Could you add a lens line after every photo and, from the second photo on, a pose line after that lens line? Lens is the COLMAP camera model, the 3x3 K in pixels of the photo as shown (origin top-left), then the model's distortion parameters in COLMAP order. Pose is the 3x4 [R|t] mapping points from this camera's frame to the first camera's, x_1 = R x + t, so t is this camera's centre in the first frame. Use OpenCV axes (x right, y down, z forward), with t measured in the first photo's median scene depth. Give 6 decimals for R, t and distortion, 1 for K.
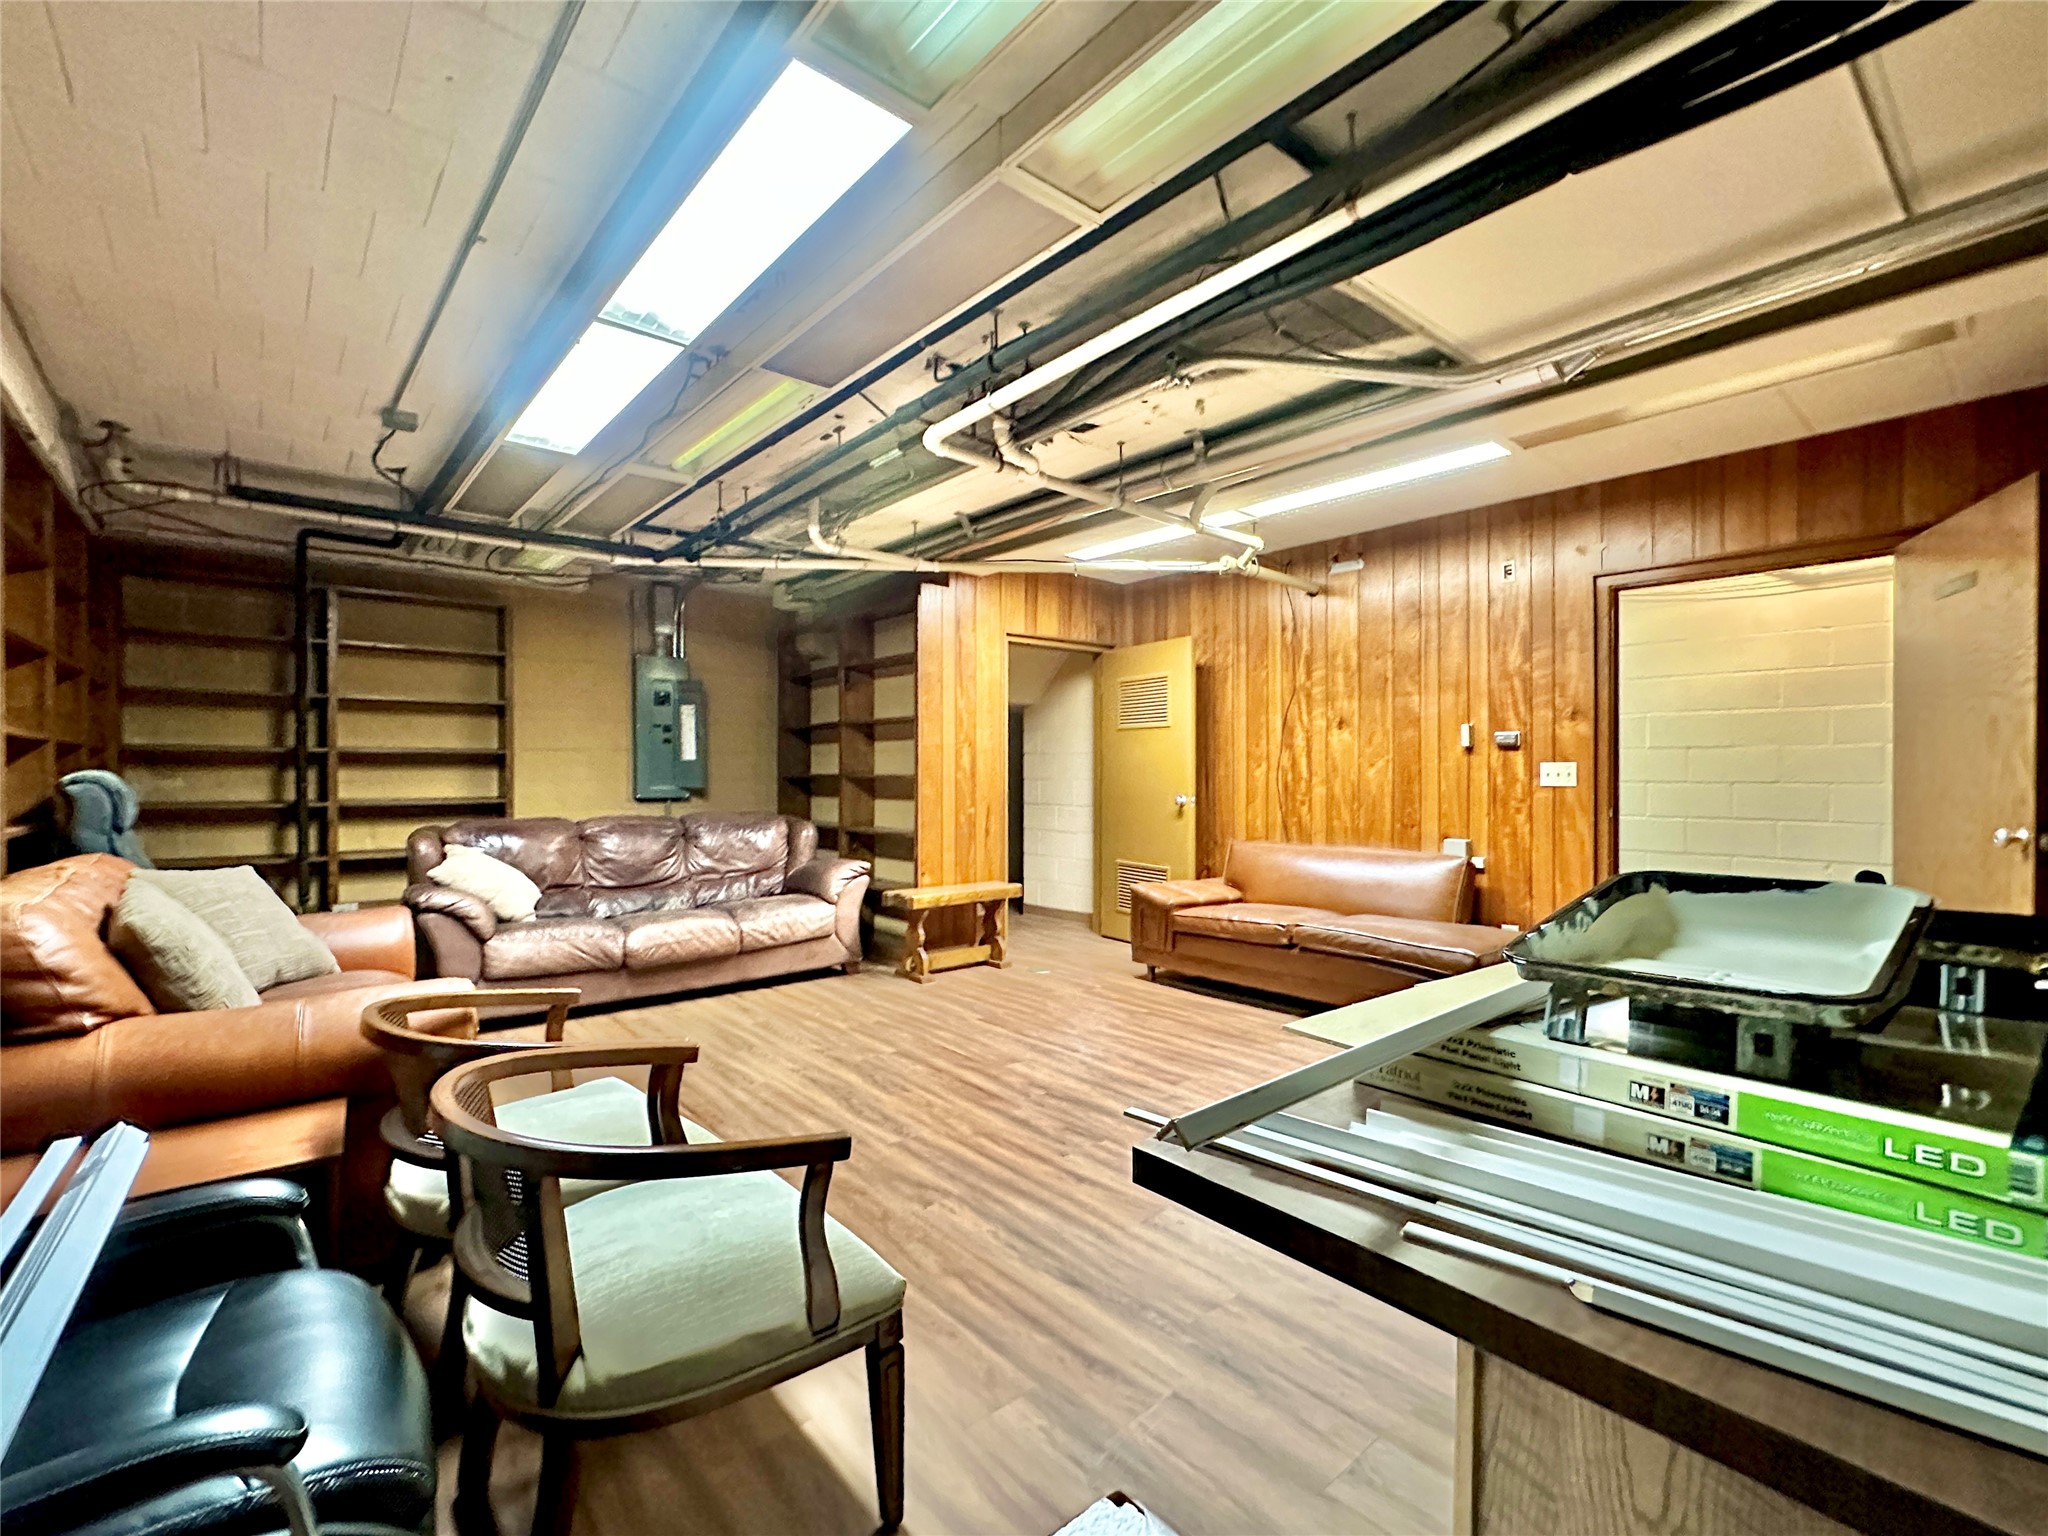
lens RADIAL K [[902.0, 0, 1023.2], [0, 902.0, 773.3], [0, 0, 1]] dist [-0.004540, -0.001123]
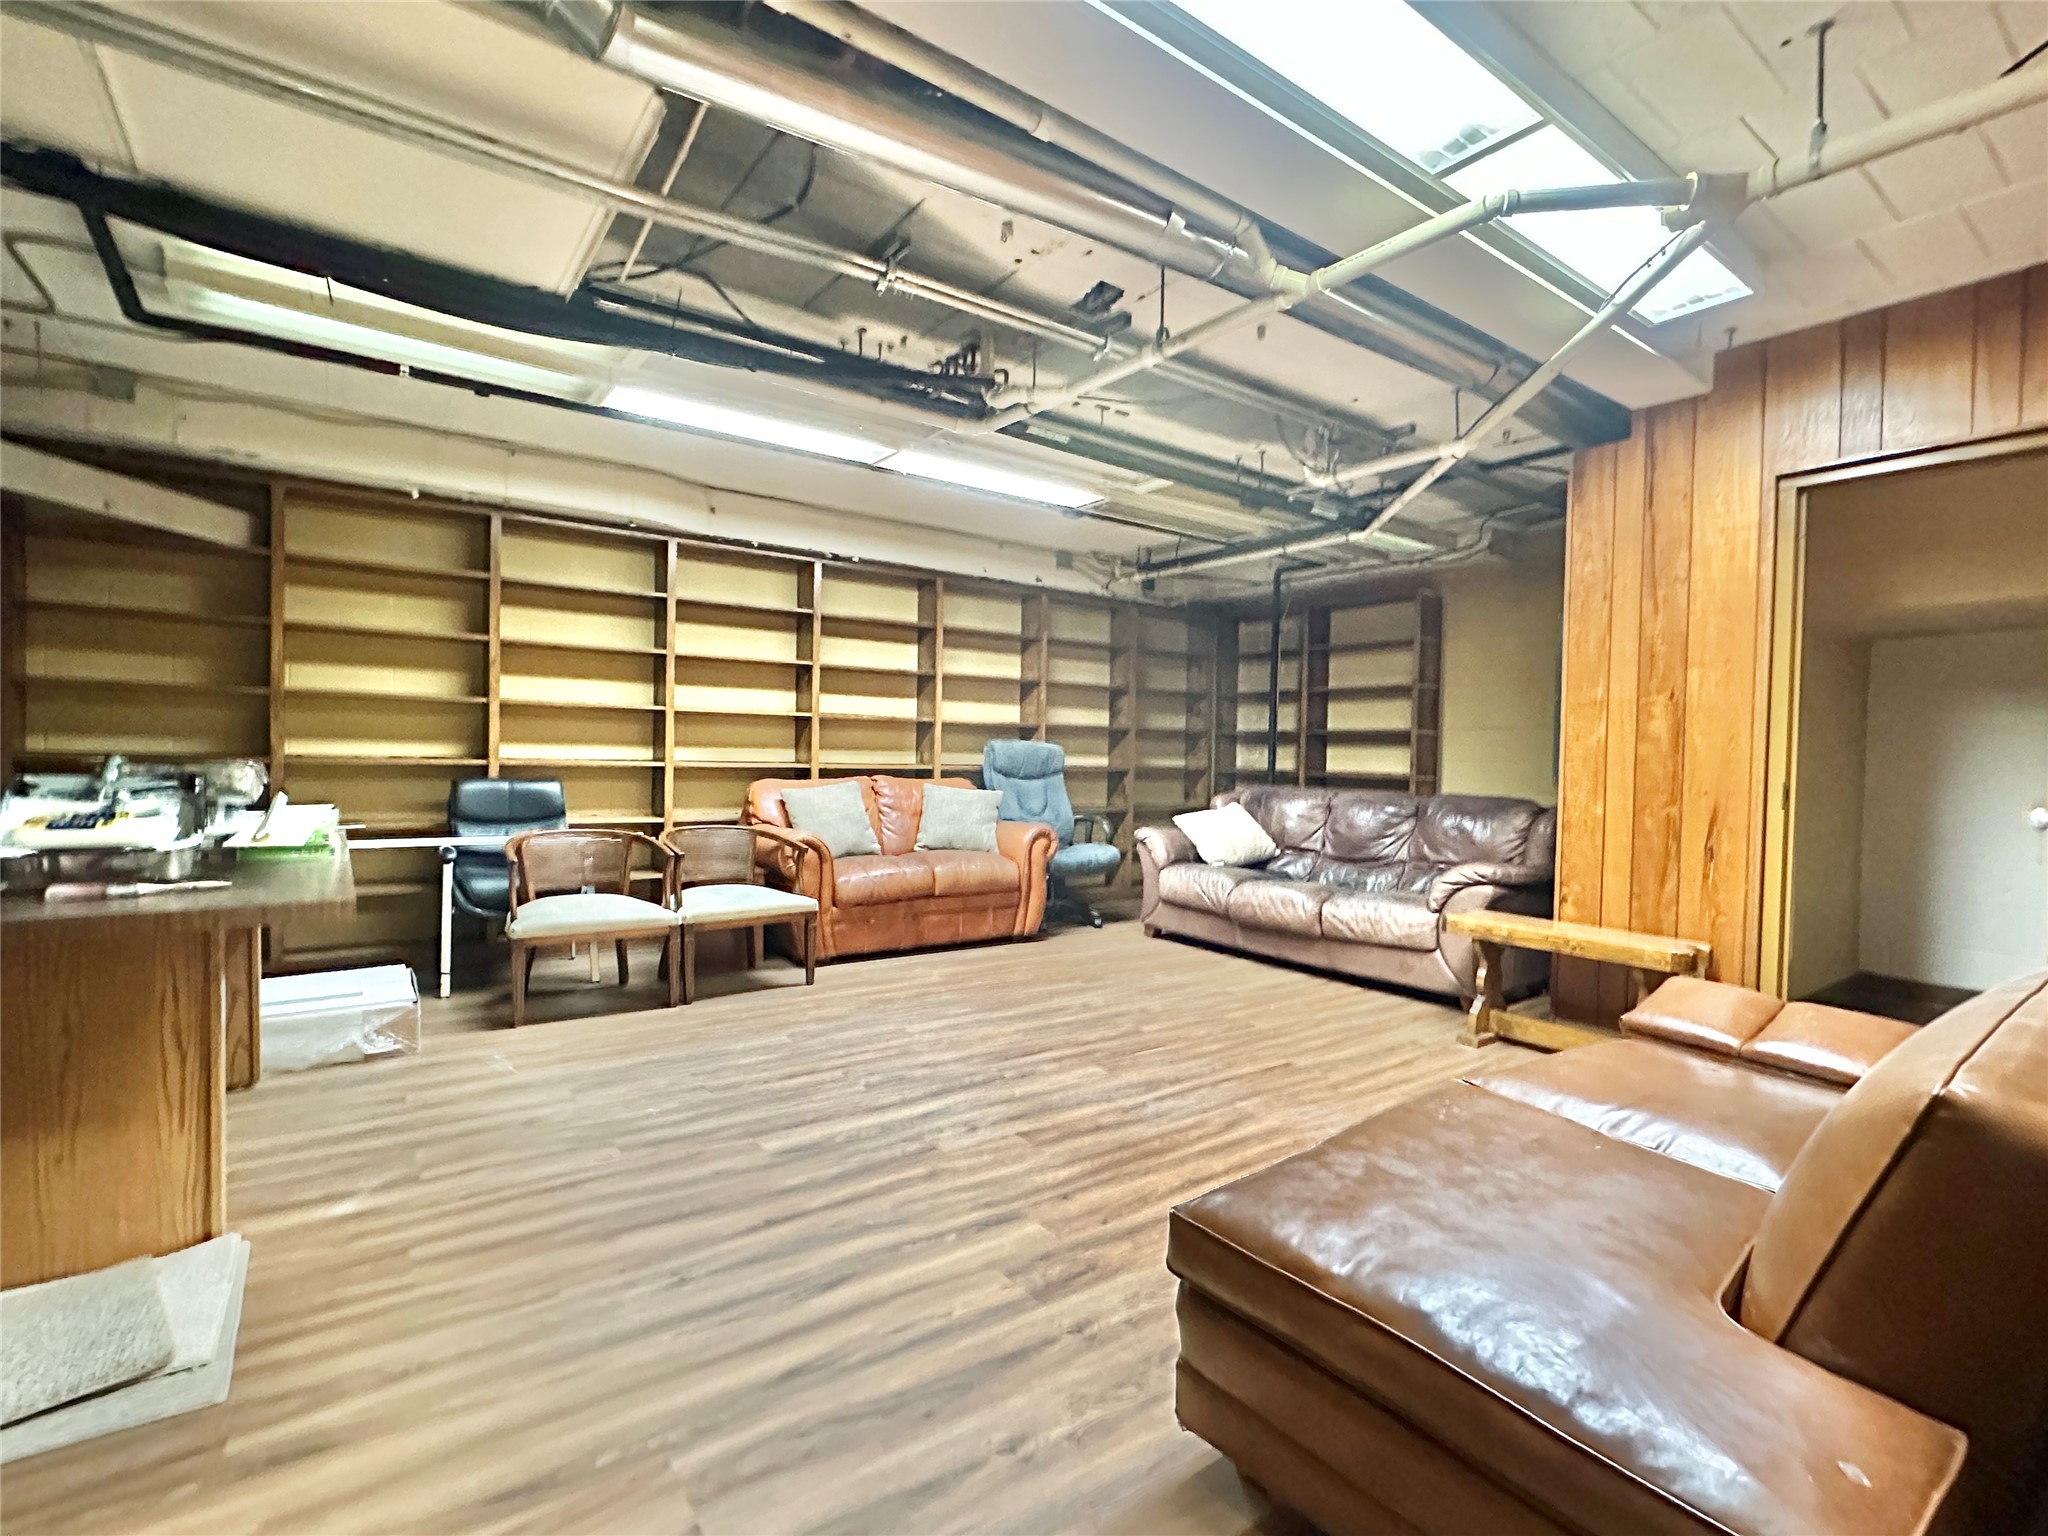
lens RADIAL K [[963.6, 0, 1024.5], [0, 963.6, 769.3], [0, 0, 1]] dist [-0.000731, 0.000064]
pose [[-0.077043, 0.015261, -0.996911, 0.837097], [-0.022438, 0.999603, 0.017036, 0.018575], [0.996775, 0.023682, -0.076670, 0.909033]]
